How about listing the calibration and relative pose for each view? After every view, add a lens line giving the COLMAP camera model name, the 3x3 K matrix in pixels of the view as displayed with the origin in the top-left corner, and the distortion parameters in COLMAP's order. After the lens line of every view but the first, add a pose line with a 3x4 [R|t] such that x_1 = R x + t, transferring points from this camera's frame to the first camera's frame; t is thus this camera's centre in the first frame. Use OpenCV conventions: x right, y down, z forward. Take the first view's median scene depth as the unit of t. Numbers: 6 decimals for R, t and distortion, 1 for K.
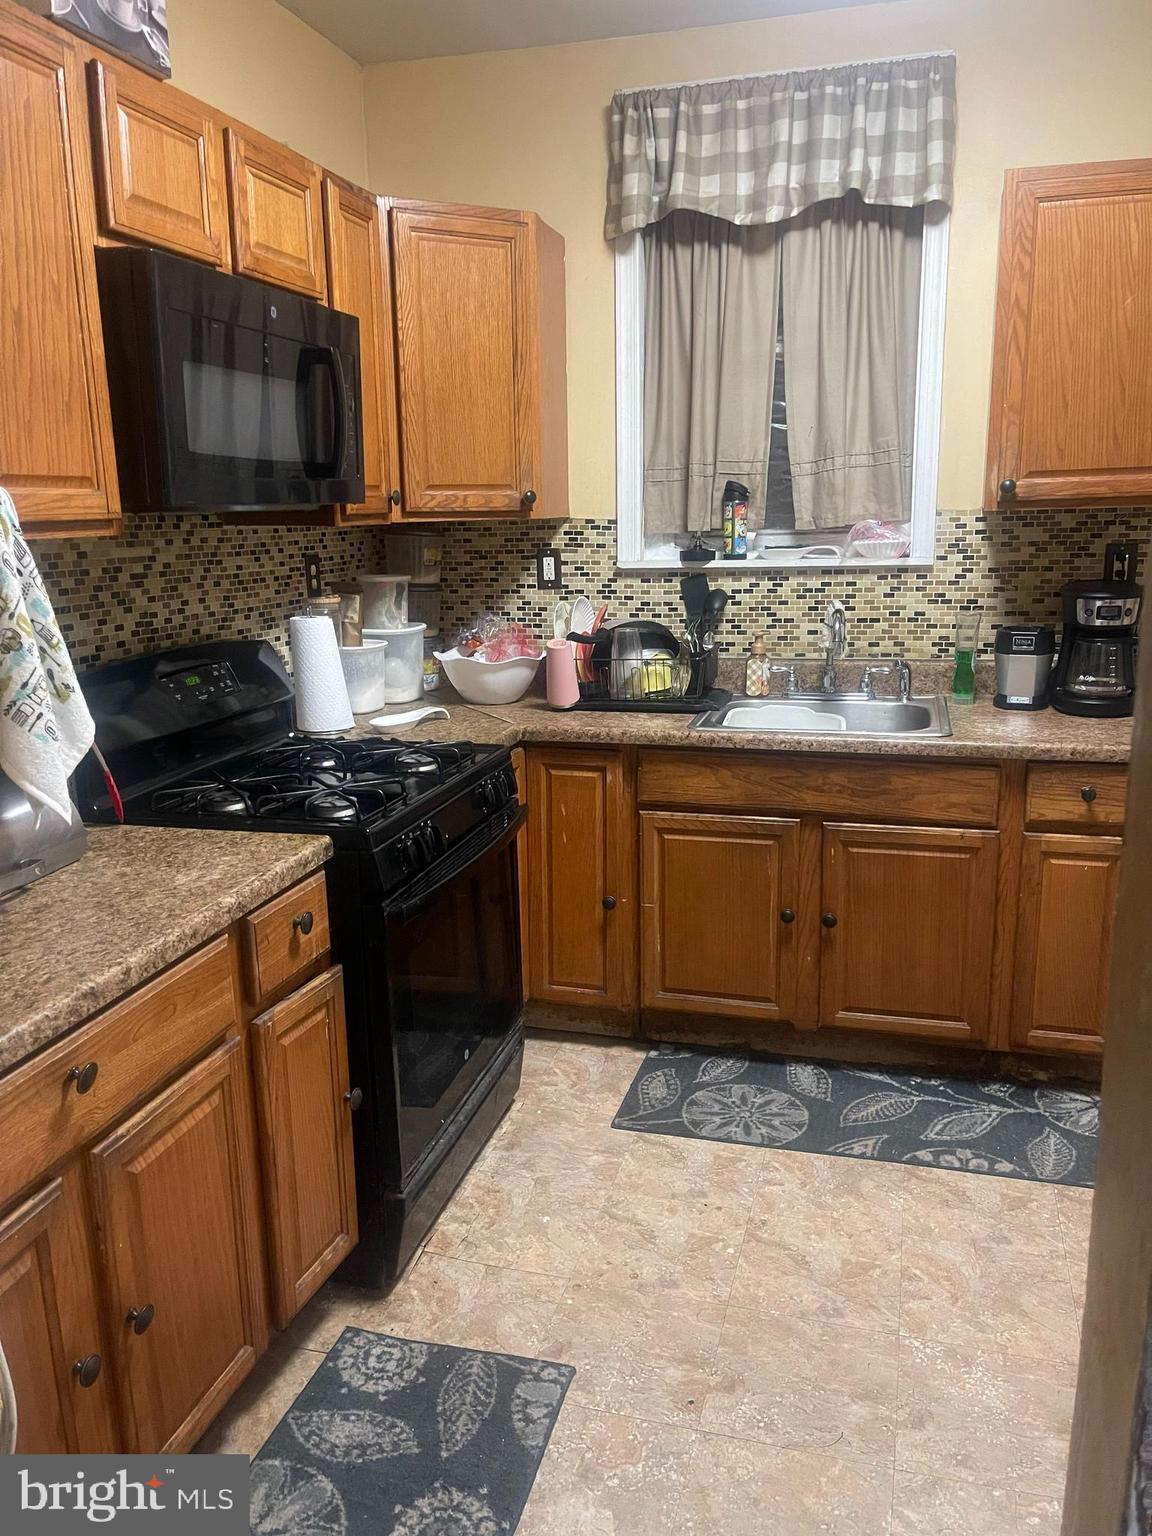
lens RADIAL K [[1161.9, 0, 579.9], [0, 1161.9, 756.9], [0, 0, 1]] dist [0.011461, -0.004192]
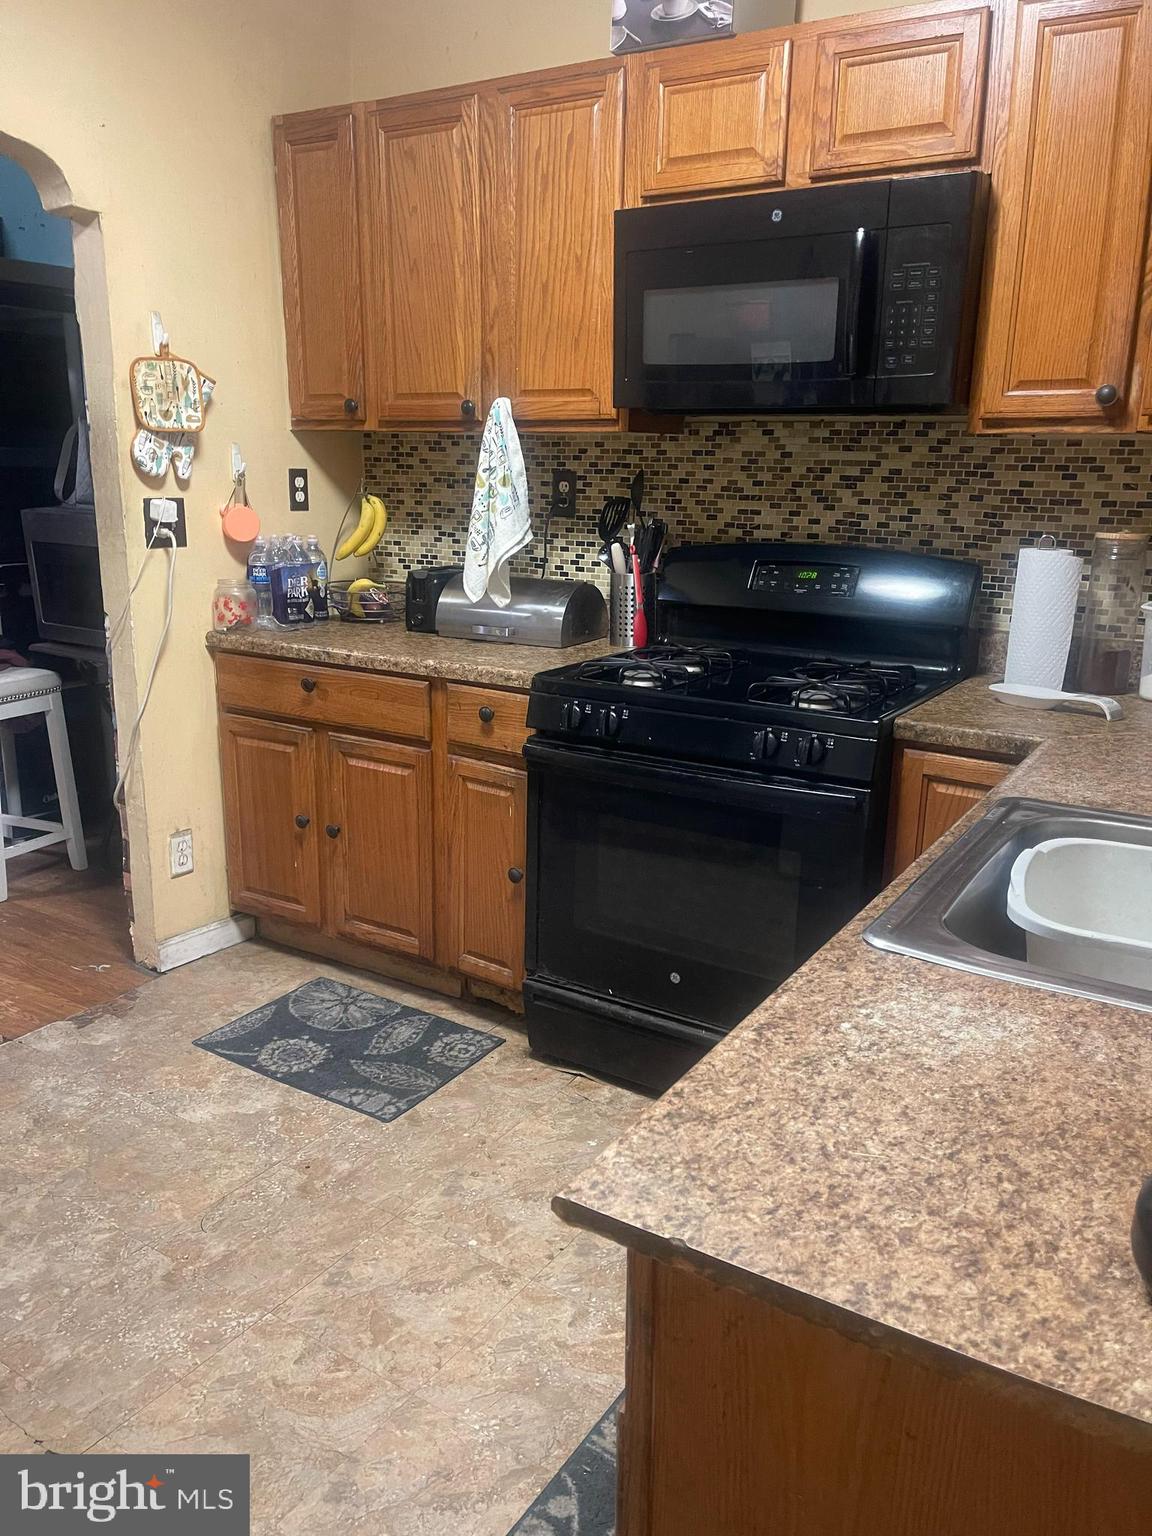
lens RADIAL K [[1161.9, 0, 582.9], [0, 1161.9, 772.6], [0, 0, 1]] dist [0.011461, -0.004192]
pose [[-0.281763, 0.258344, -0.924050, 0.808392], [-0.215587, 0.921398, 0.323340, -0.208384], [0.934950, 0.290318, -0.203921, 1.113311]]
